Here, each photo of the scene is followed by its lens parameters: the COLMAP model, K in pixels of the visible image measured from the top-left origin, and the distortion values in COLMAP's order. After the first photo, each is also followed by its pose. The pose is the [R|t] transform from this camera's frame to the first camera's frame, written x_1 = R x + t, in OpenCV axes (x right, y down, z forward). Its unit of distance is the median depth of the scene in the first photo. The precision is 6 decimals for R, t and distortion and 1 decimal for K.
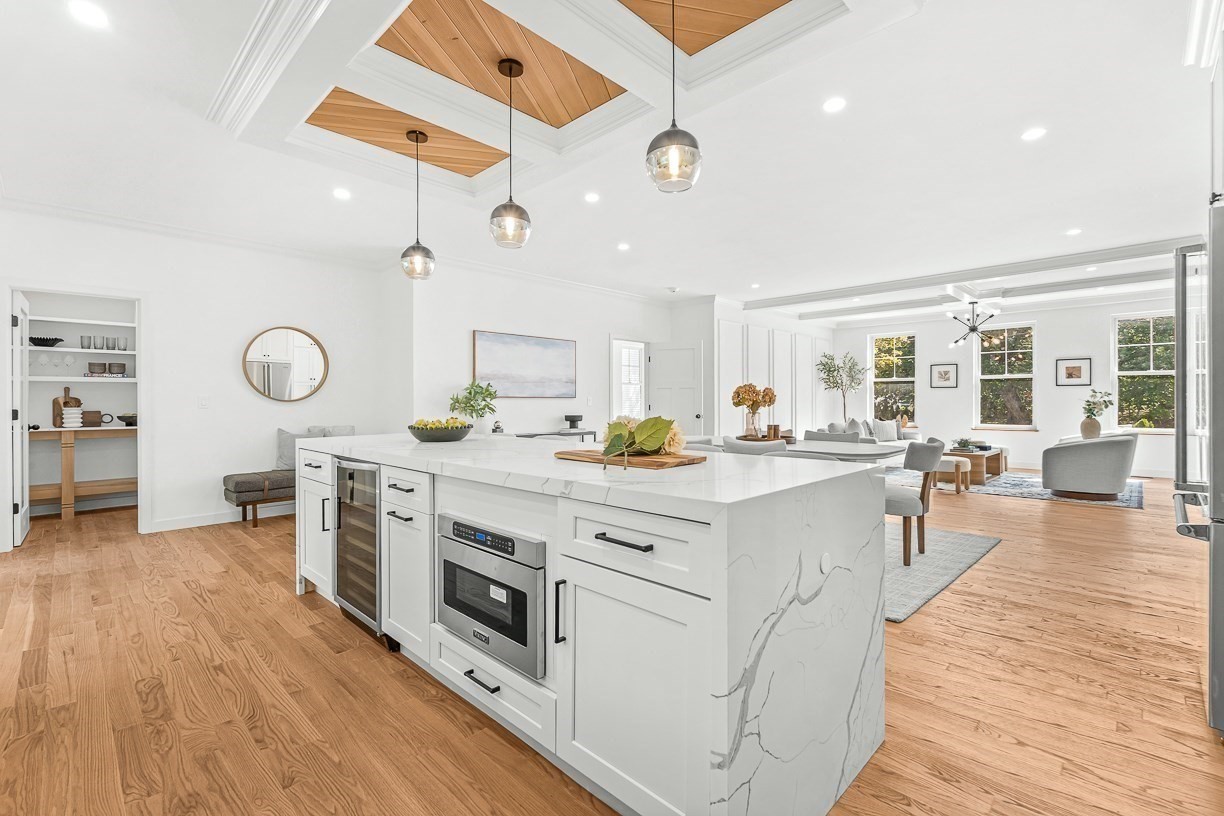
lens RADIAL K [[543.3, 0, 614.5], [0, 543.3, 402.7], [0, 0, 1]] dist [-0.002630, 0.000654]
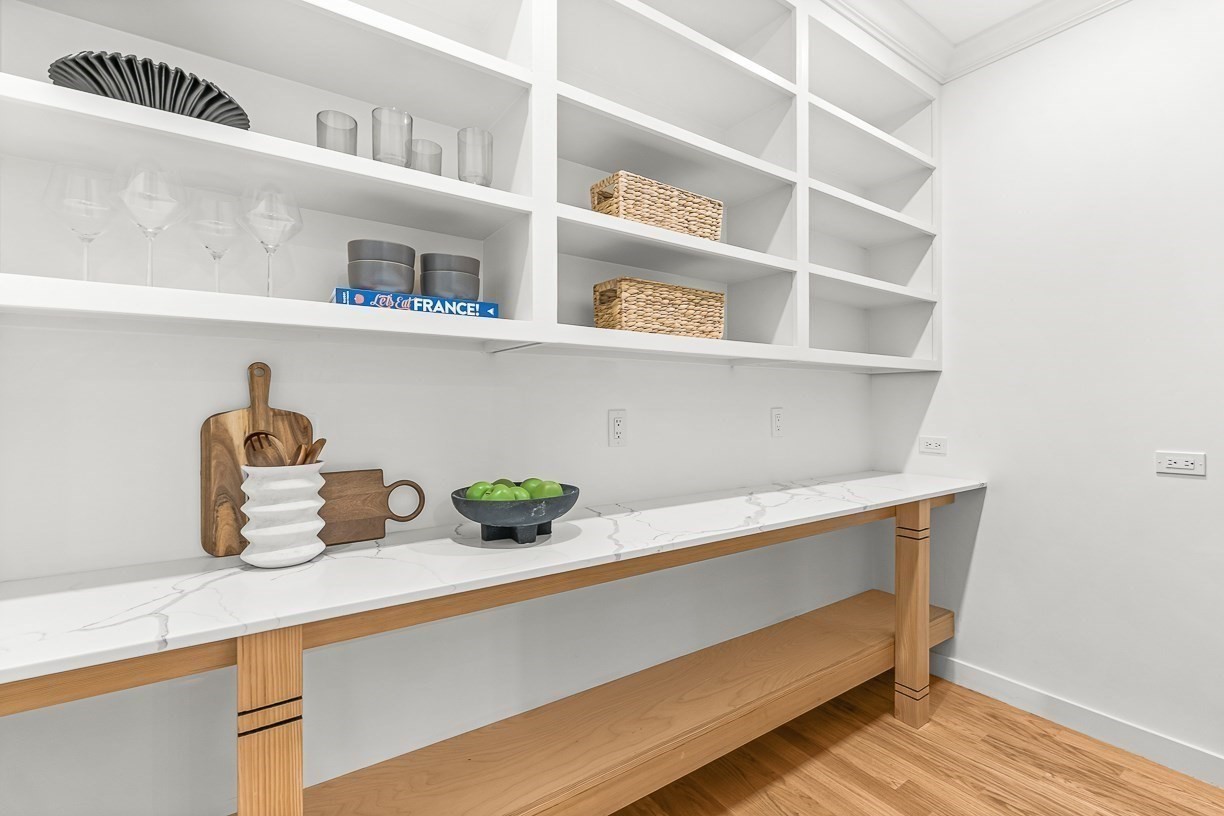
lens RADIAL K [[543.3, 0, 614.5], [0, 543.3, 402.7], [0, 0, 1]] dist [-0.002630, 0.000654]
pose [[0.981084, 0.002890, -0.193559, -0.667958], [-0.002611, 0.999995, 0.001696, -0.011142], [0.193563, -0.001158, 0.981087, 0.656711]]
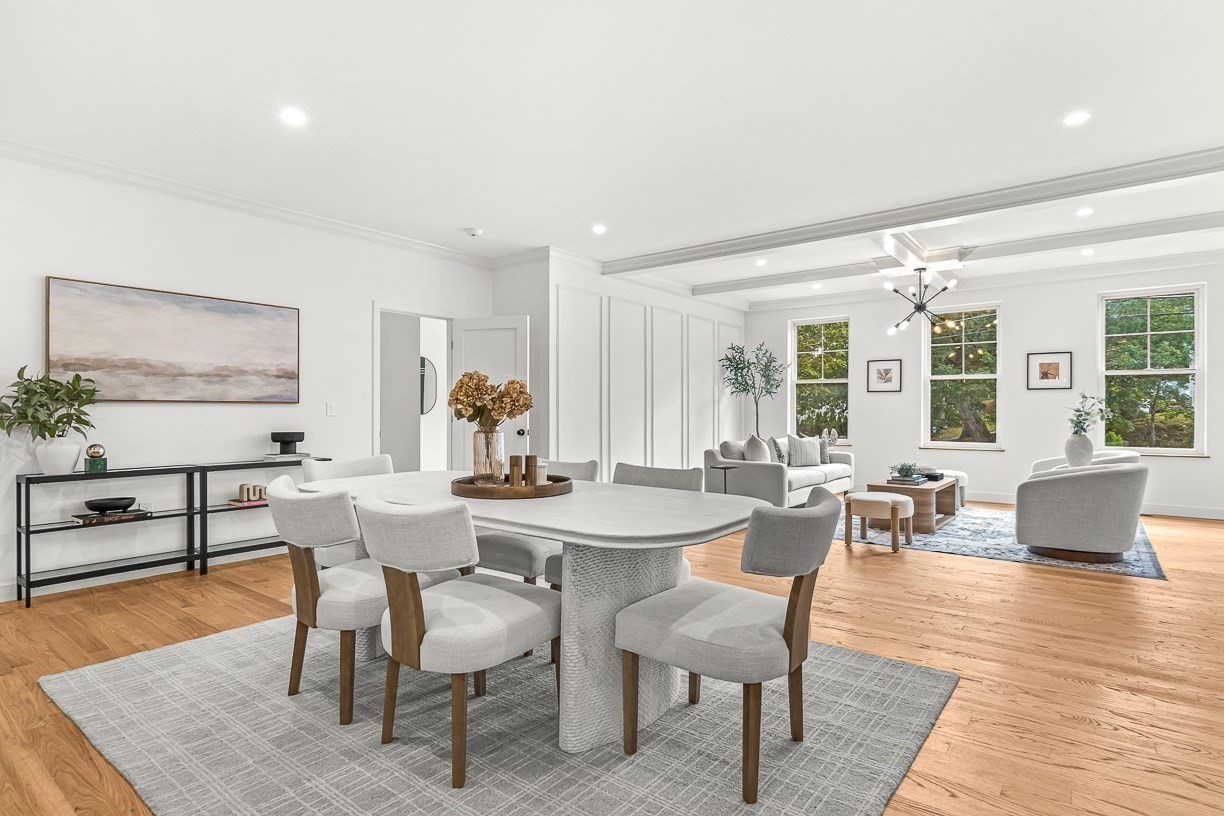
lens RADIAL K [[629.7, 0, 606.3], [0, 629.7, 416.6], [0, 0, 1]] dist [0.003020, 0.000712]
pose [[0.993624, 0.000715, 0.112745, 0.193230], [-0.001570, 0.999971, 0.007496, 0.000453], [-0.112737, -0.007626, 0.993596, 0.273907]]
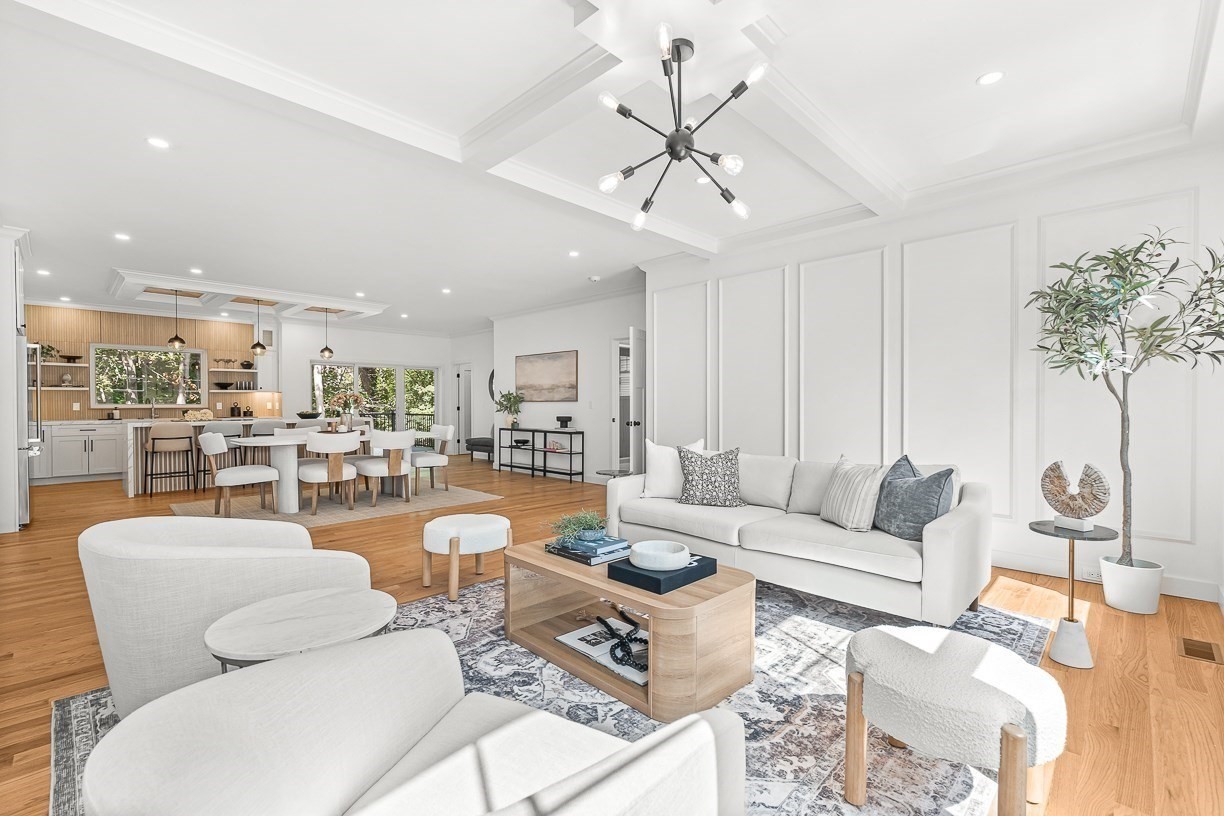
lens RADIAL K [[543.3, 0, 614.5], [0, 543.3, 402.7], [0, 0, 1]] dist [-0.002630, 0.000654]
pose [[-0.004640, -0.001548, -0.999988, 1.069551], [-0.000422, 0.999999, -0.001546, -0.003870], [0.999989, 0.000415, -0.004640, 1.109437]]
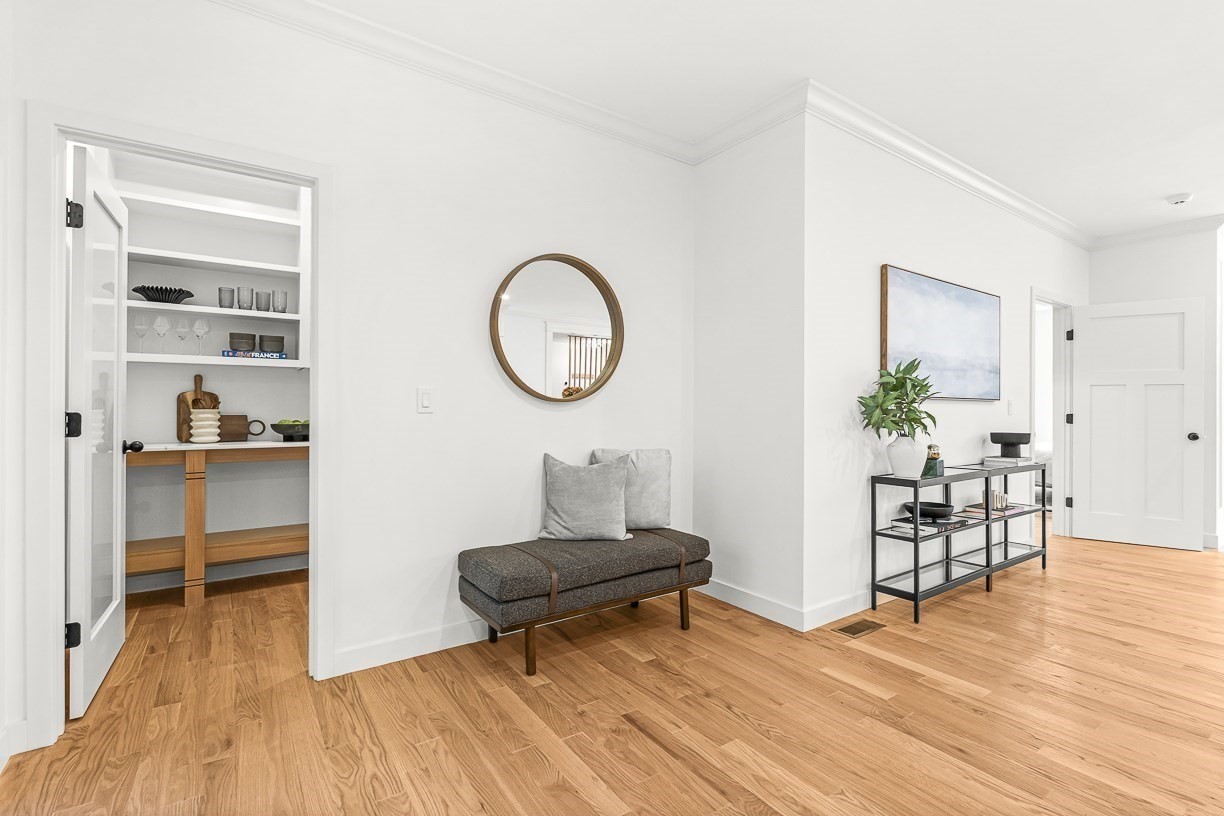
lens RADIAL K [[557.5, 0, 612.0], [0, 557.5, 408.0], [0, 0, 1]] dist [0.009317, 0.000153]
pose [[0.982138, 0.009560, -0.187921, -0.356303], [-0.009866, 0.999951, -0.000693, 0.003014], [0.187905, 0.002535, 0.982184, 0.383174]]
